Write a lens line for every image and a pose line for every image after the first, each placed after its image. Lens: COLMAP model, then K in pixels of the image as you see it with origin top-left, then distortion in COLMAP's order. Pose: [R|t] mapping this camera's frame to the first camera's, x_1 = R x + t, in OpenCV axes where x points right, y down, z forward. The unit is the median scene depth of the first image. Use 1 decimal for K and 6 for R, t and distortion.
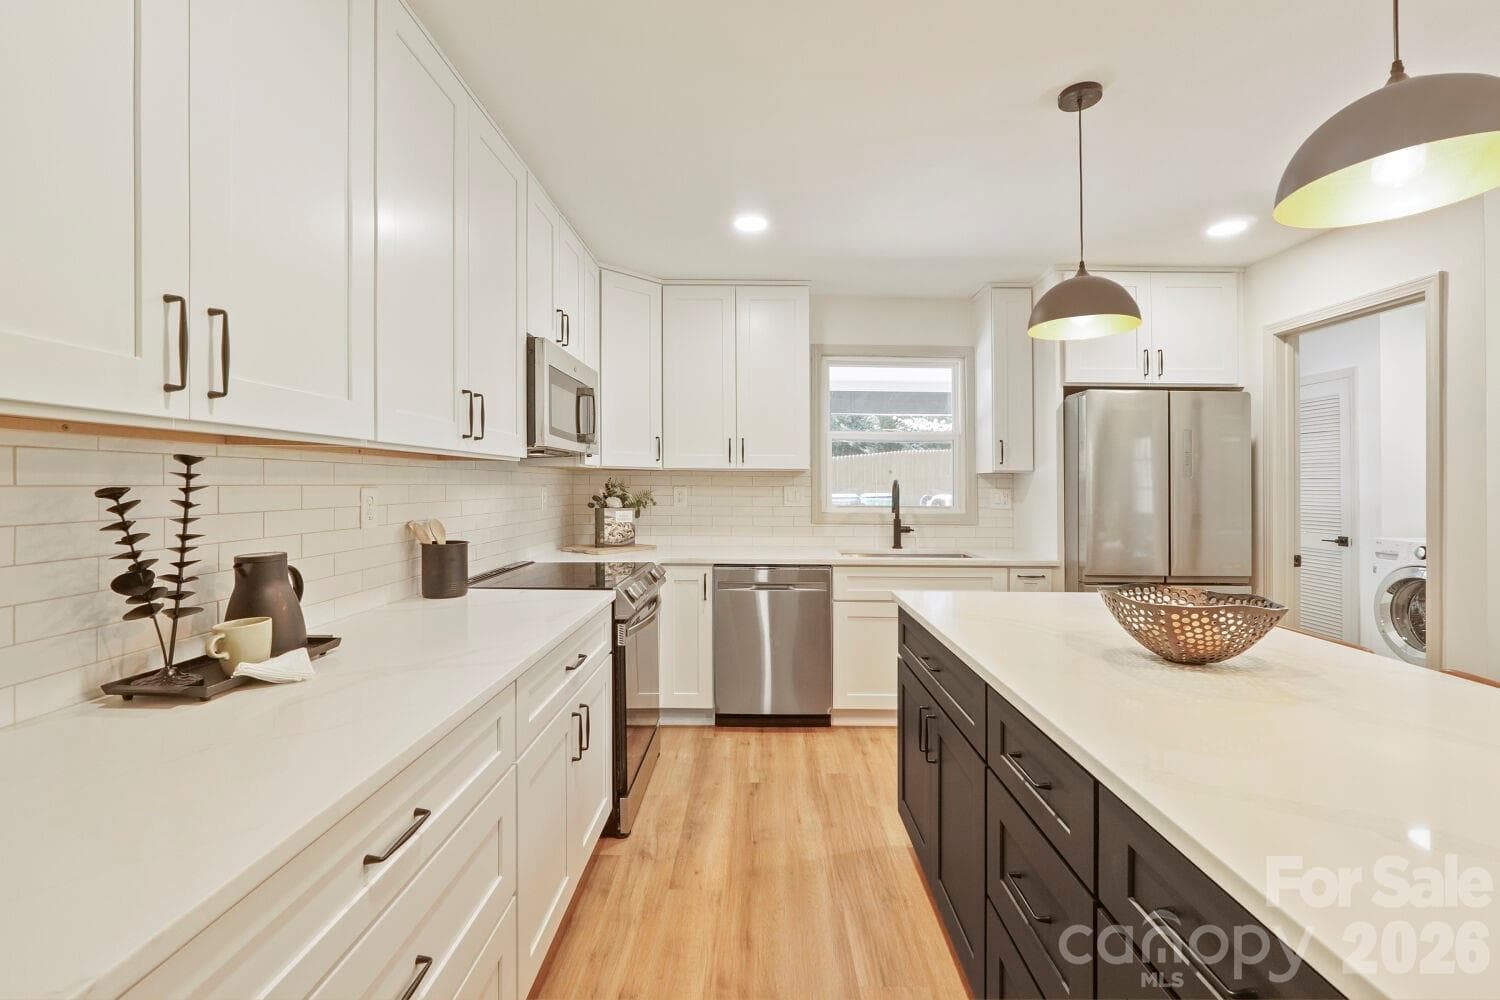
lens RADIAL K [[640.2, 0, 759.6], [0, 640.2, 481.2], [0, 0, 1]] dist [-0.012848, 0.005566]
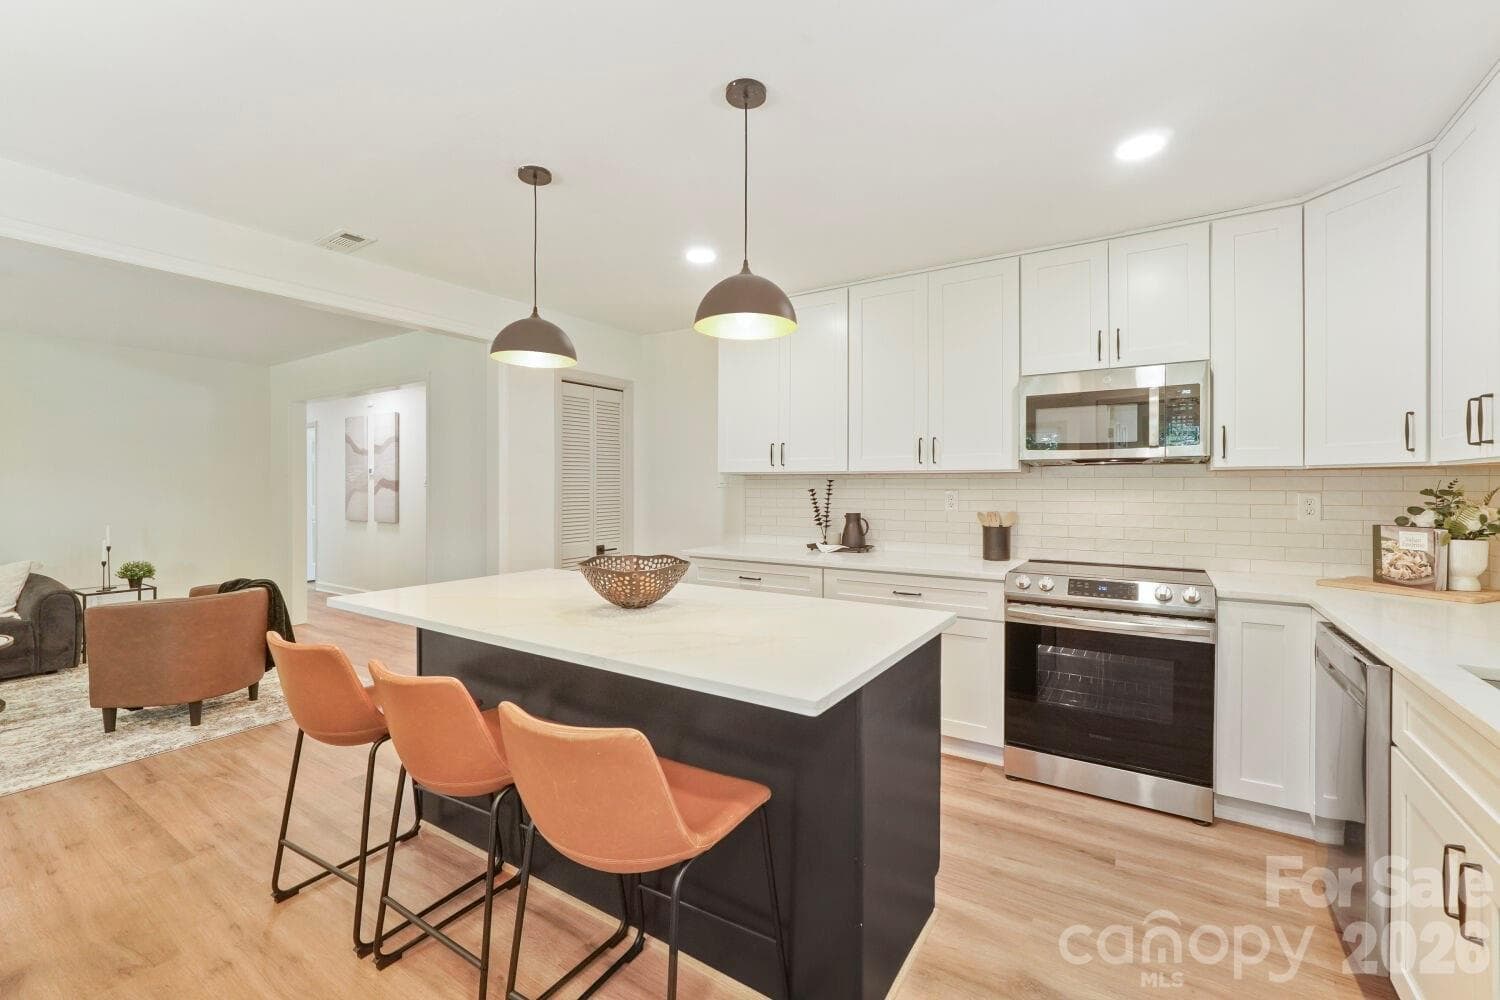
lens RADIAL K [[640.2, 0, 747.1], [0, 640.2, 498.9], [0, 0, 1]] dist [-0.012848, 0.005566]
pose [[-0.545239, -0.002529, -0.838277, 0.767997], [-0.008940, 0.999956, 0.002798, 0.019840], [0.838233, 0.009020, -0.545238, 0.886522]]
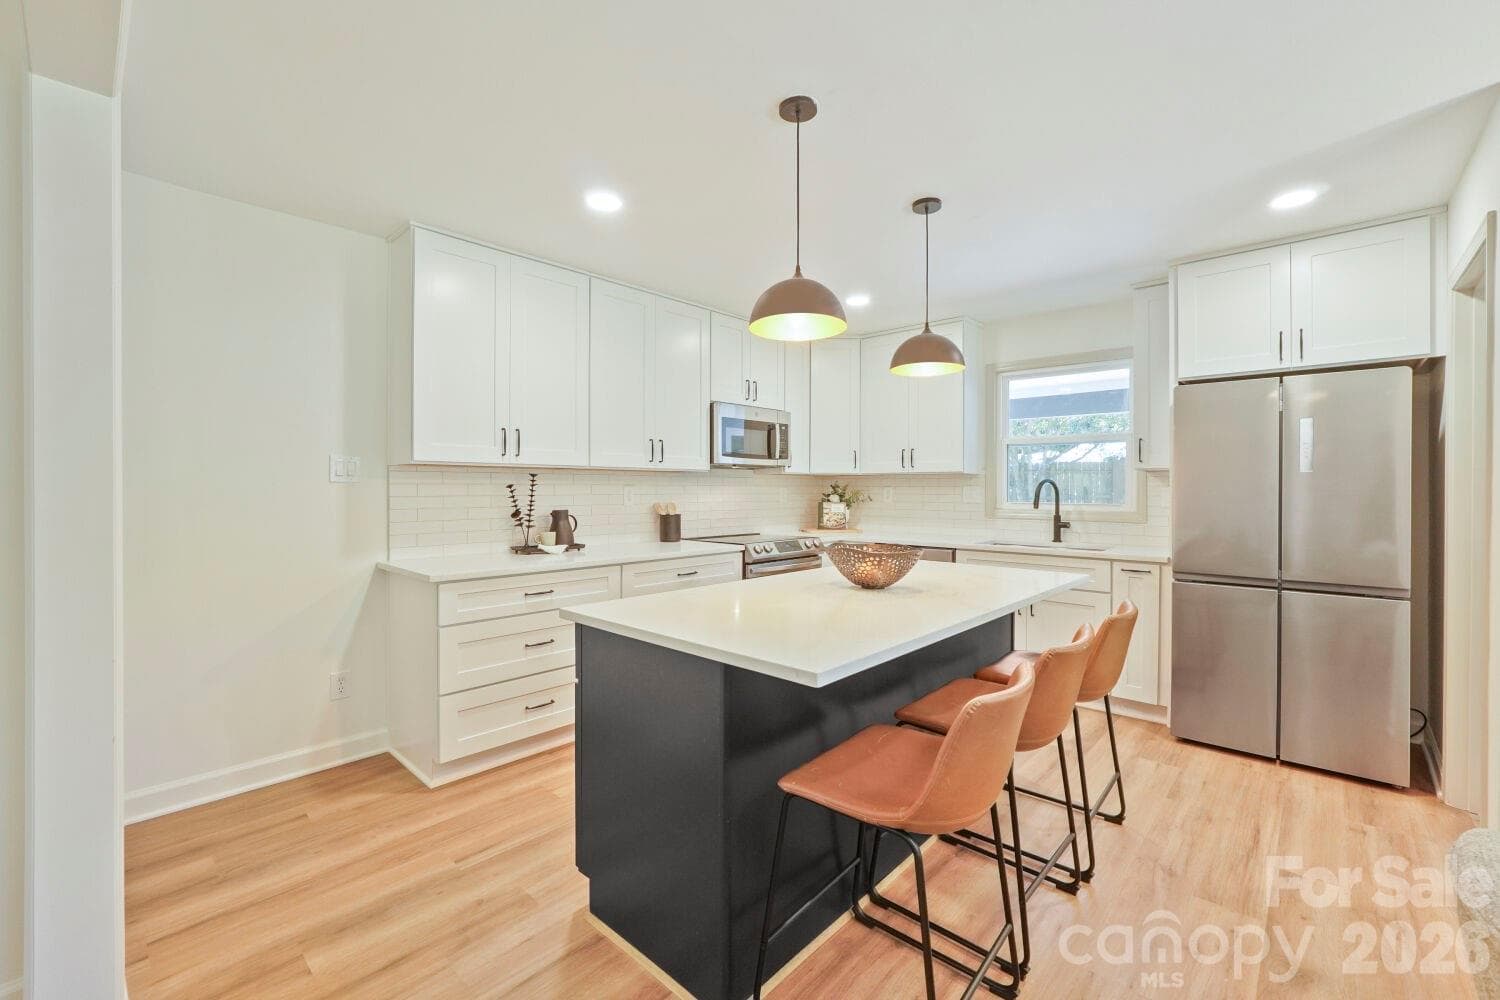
lens RADIAL K [[640.2, 0, 742.8], [0, 640.2, 493.1], [0, 0, 1]] dist [-0.012848, 0.005566]
pose [[0.730494, -0.000260, -0.682919, 0.662689], [0.006397, 0.999959, 0.006463, 0.012909], [0.682889, -0.009090, 0.730466, -0.179962]]
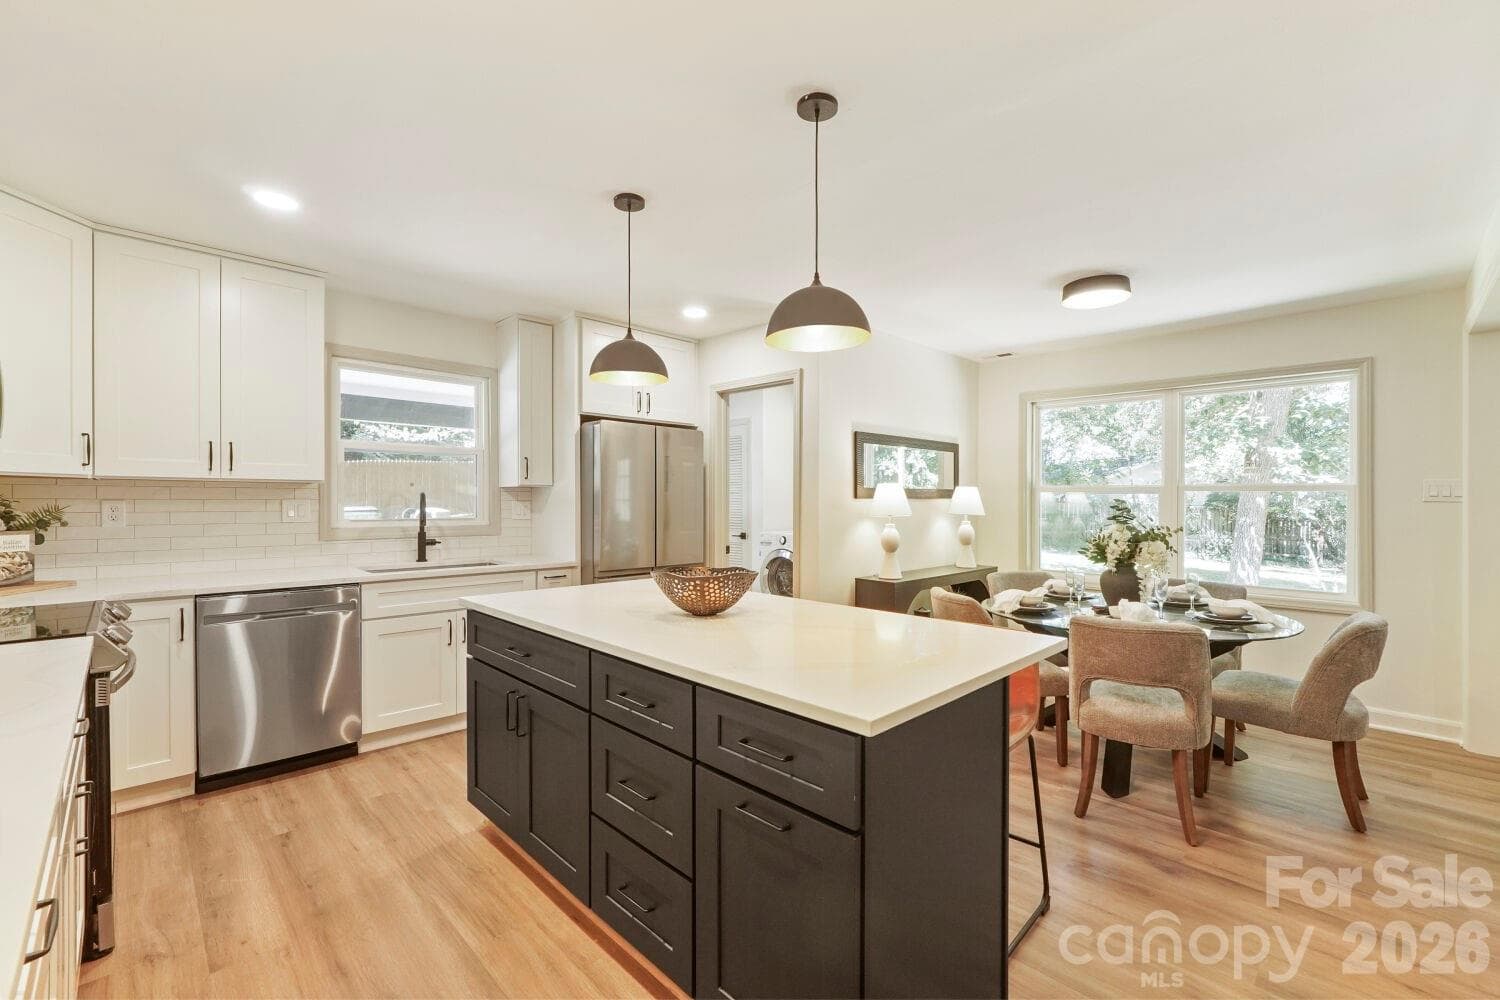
lens RADIAL K [[640.2, 0, 739.0], [0, 640.2, 498.3], [0, 0, 1]] dist [-0.012848, 0.005566]
pose [[0.717404, -0.001946, 0.696655, -0.142375], [-0.002665, 0.999981, 0.005538, -0.000175], [-0.696653, -0.005830, 0.717385, -0.060958]]
